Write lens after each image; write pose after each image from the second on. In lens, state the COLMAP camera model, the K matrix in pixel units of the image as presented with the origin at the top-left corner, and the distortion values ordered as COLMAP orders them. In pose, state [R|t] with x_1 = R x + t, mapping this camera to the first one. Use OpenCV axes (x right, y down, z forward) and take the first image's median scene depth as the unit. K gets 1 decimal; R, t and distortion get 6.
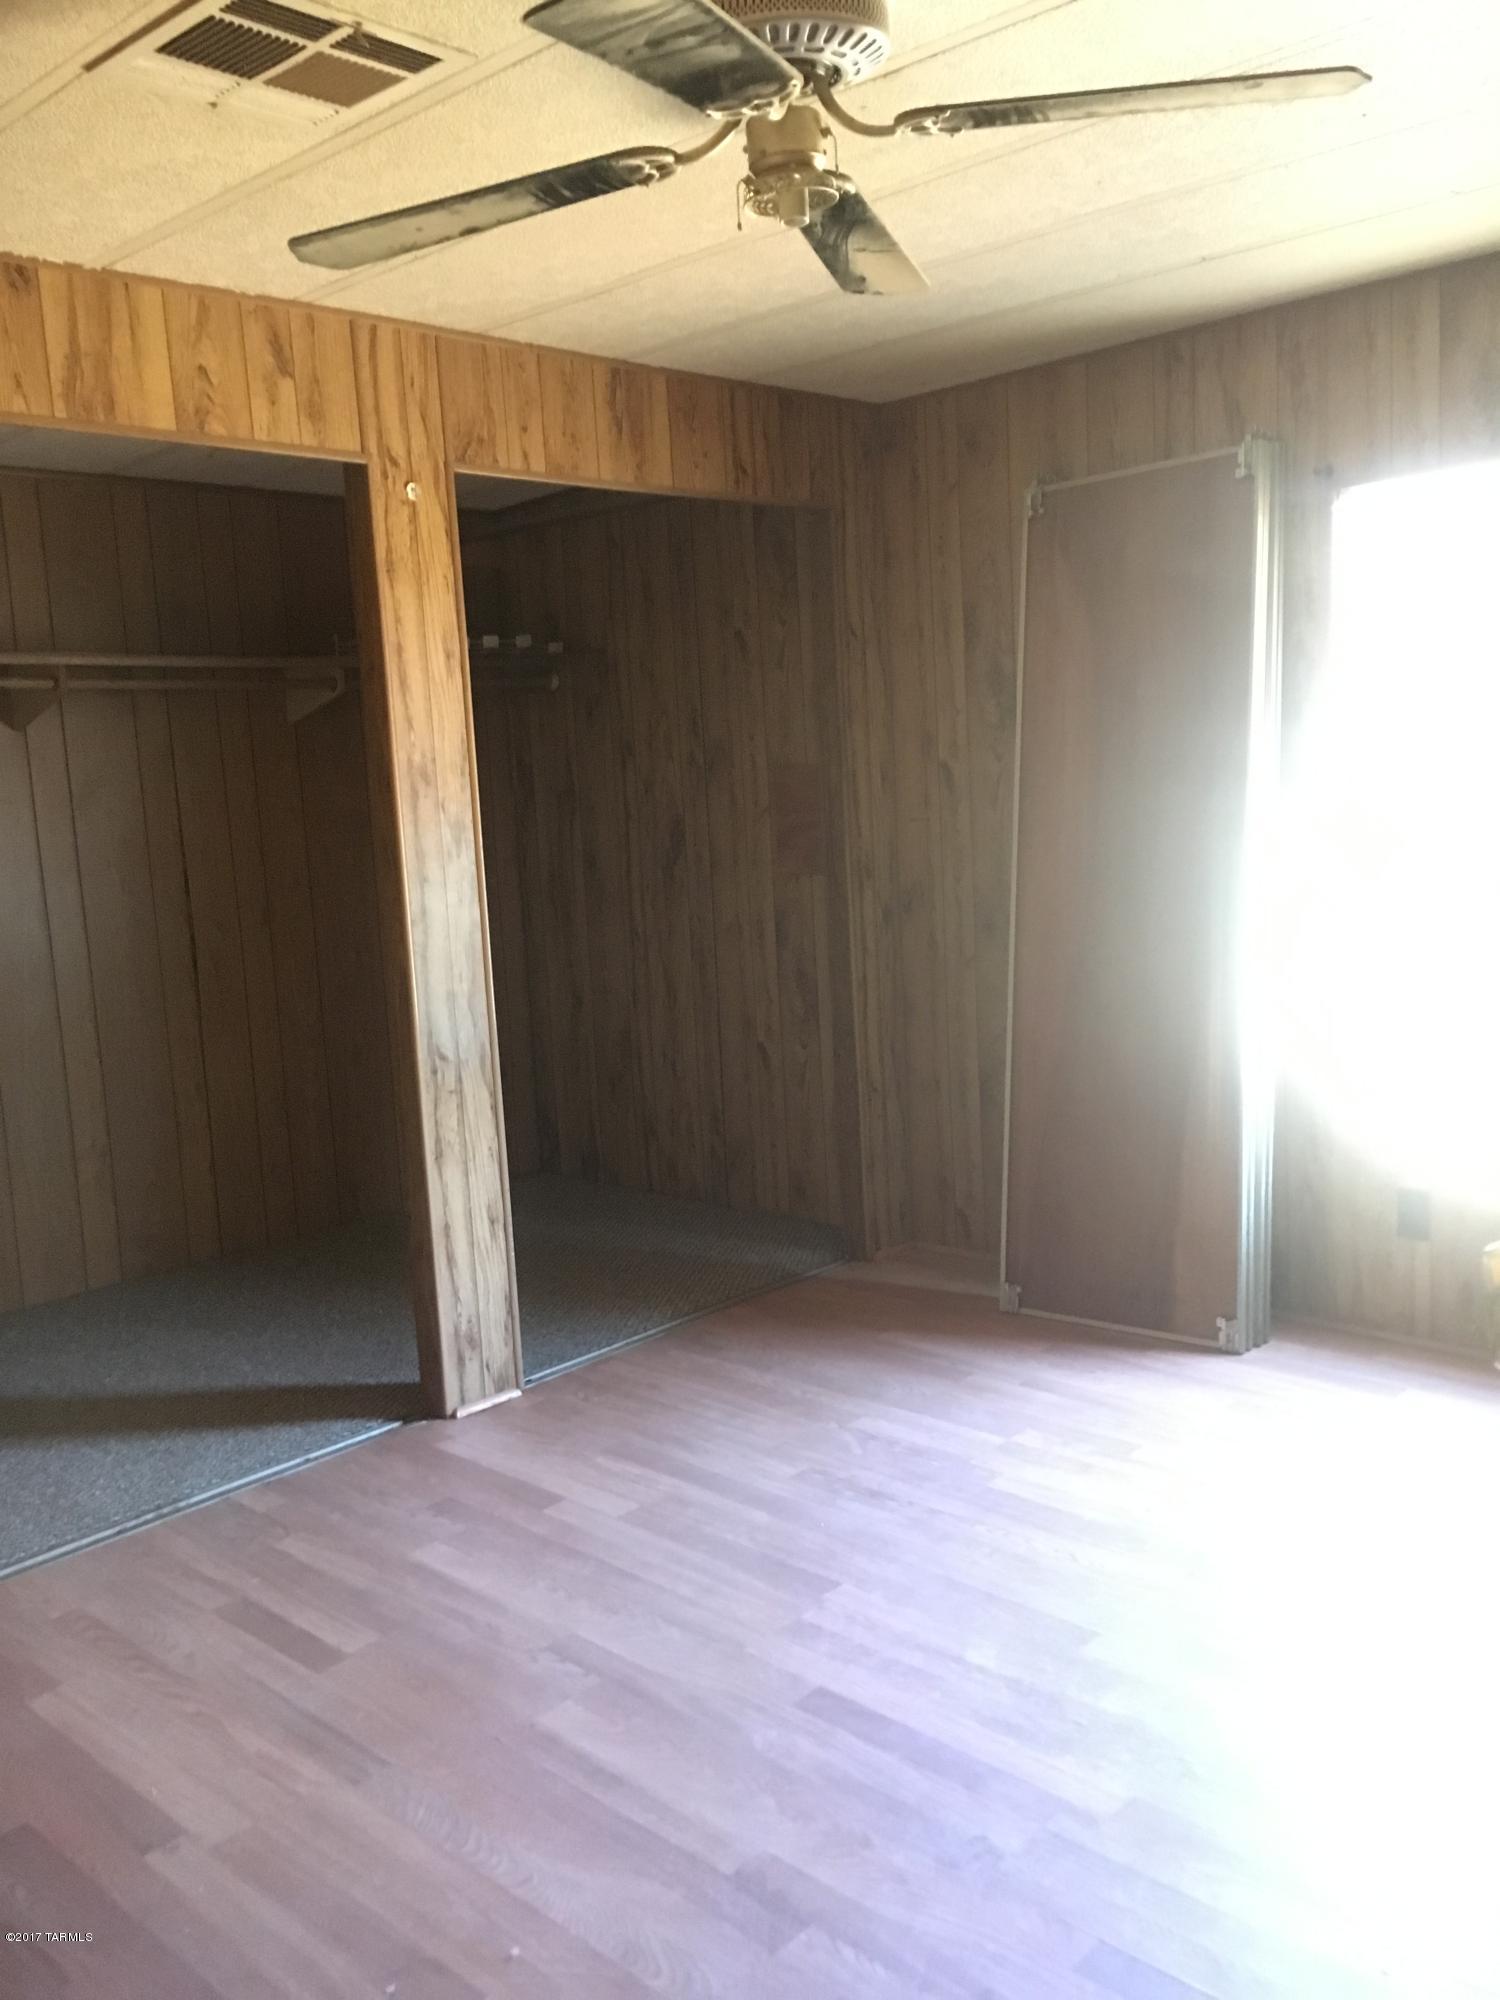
lens RADIAL K [[1694.5, 0, 748.6], [0, 1694.5, 1001.9], [0, 0, 1]] dist [0.008591, 0.000932]
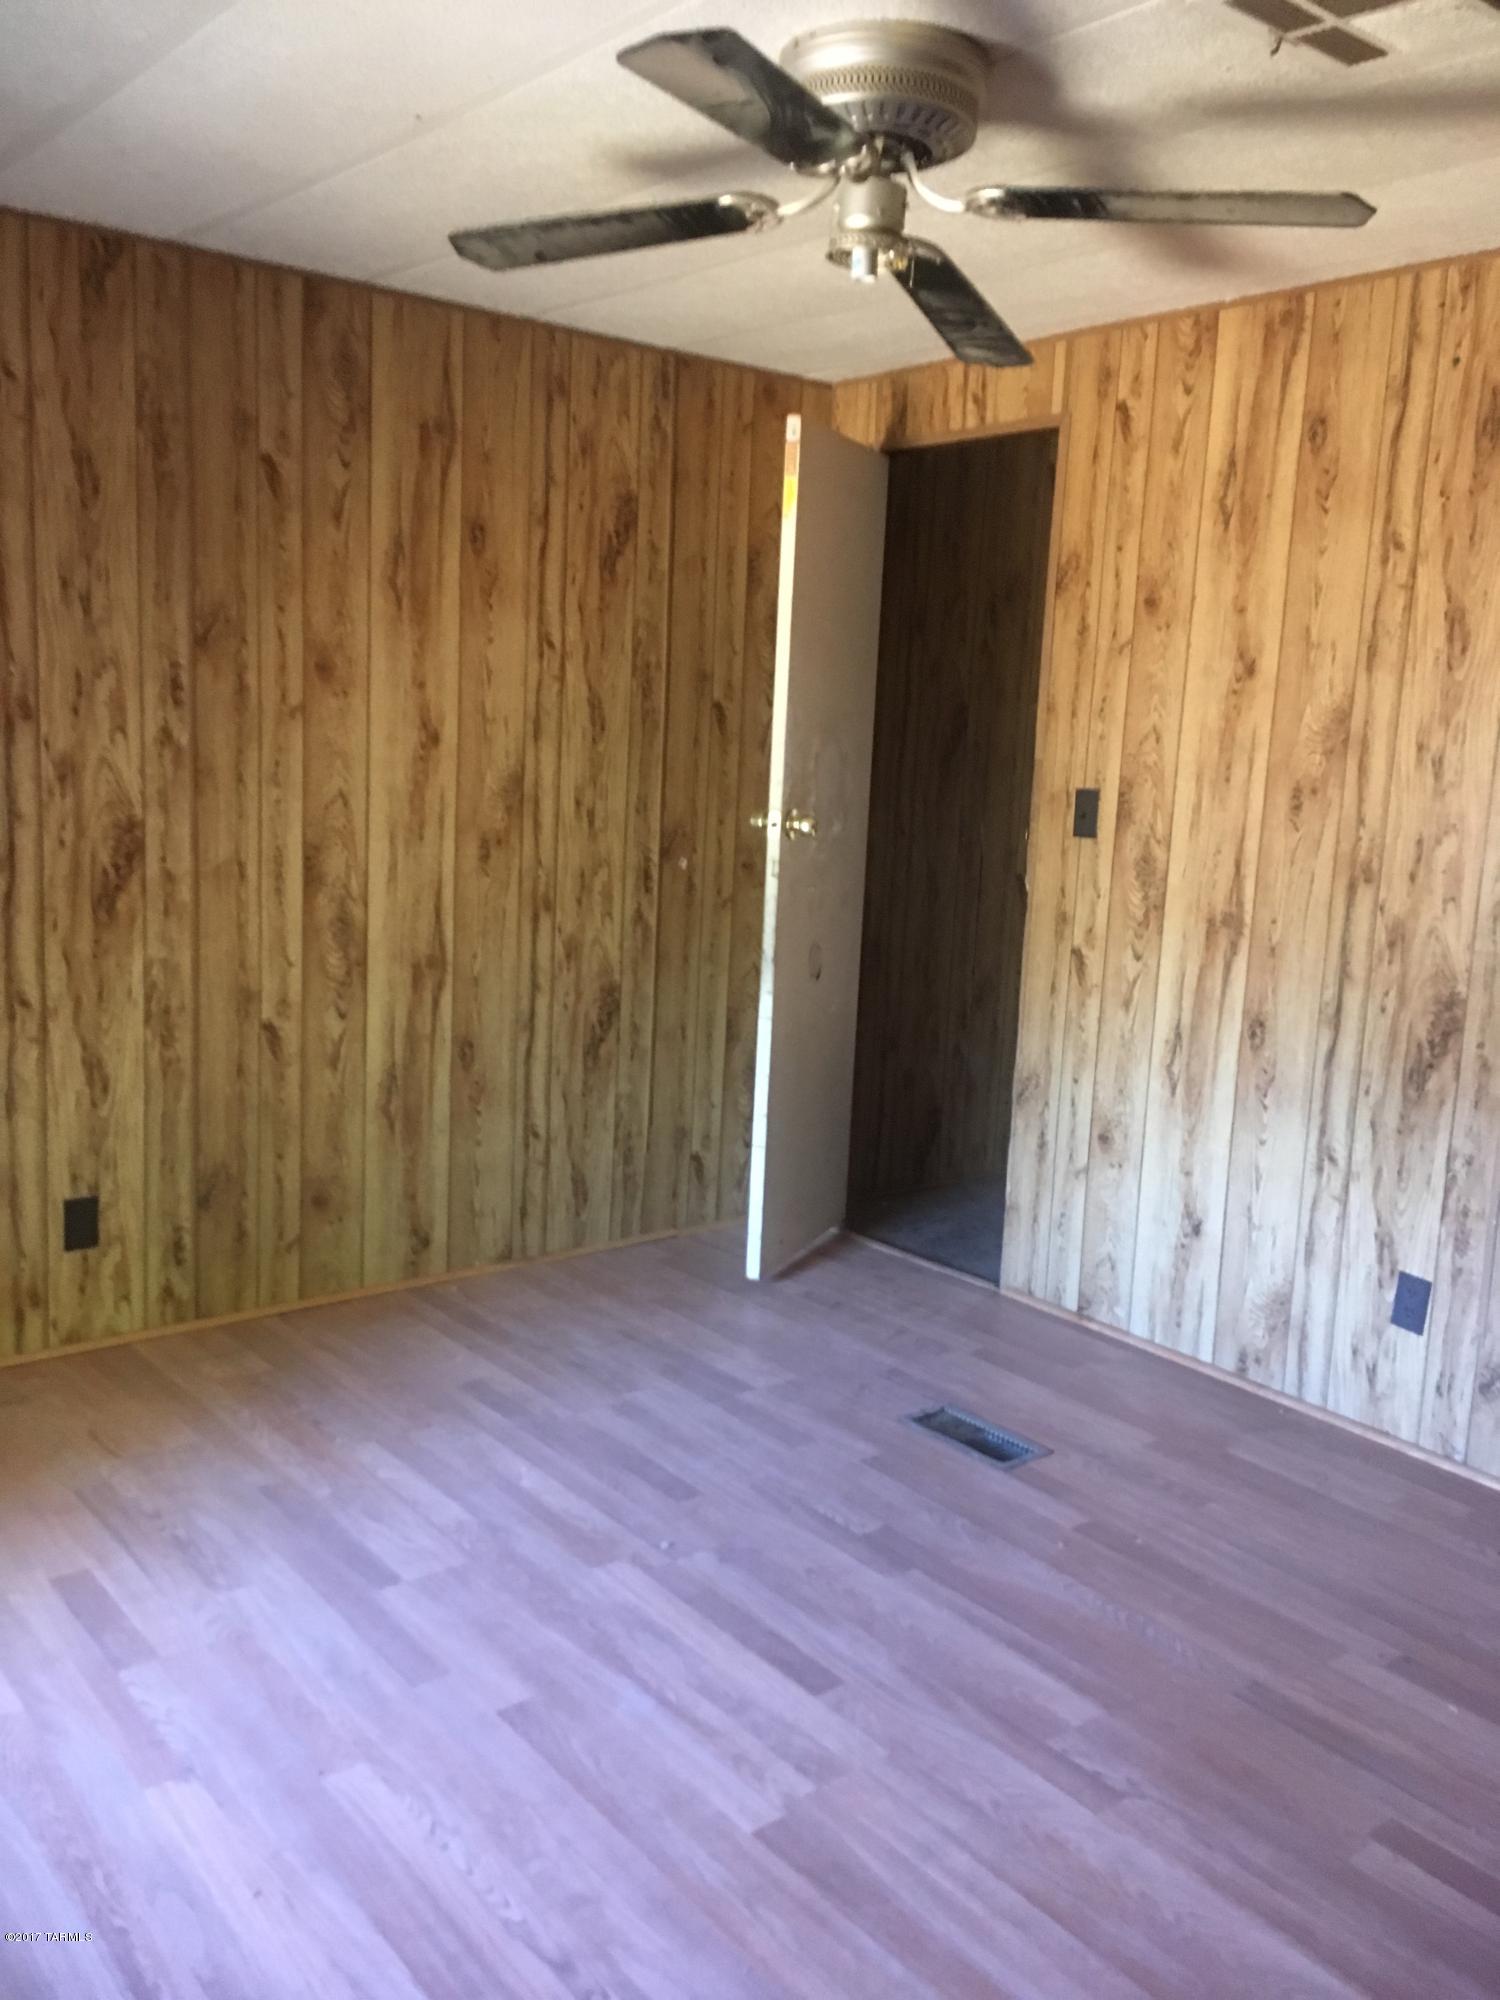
lens RADIAL K [[1694.5, 0, 745.9], [0, 1694.5, 1003.9], [0, 0, 1]] dist [0.008591, 0.000932]
pose [[-0.990793, -0.014108, 0.134647, -0.042956], [0.025187, 0.957984, 0.285712, -0.249012], [-0.133021, 0.286473, -0.948809, 1.748773]]
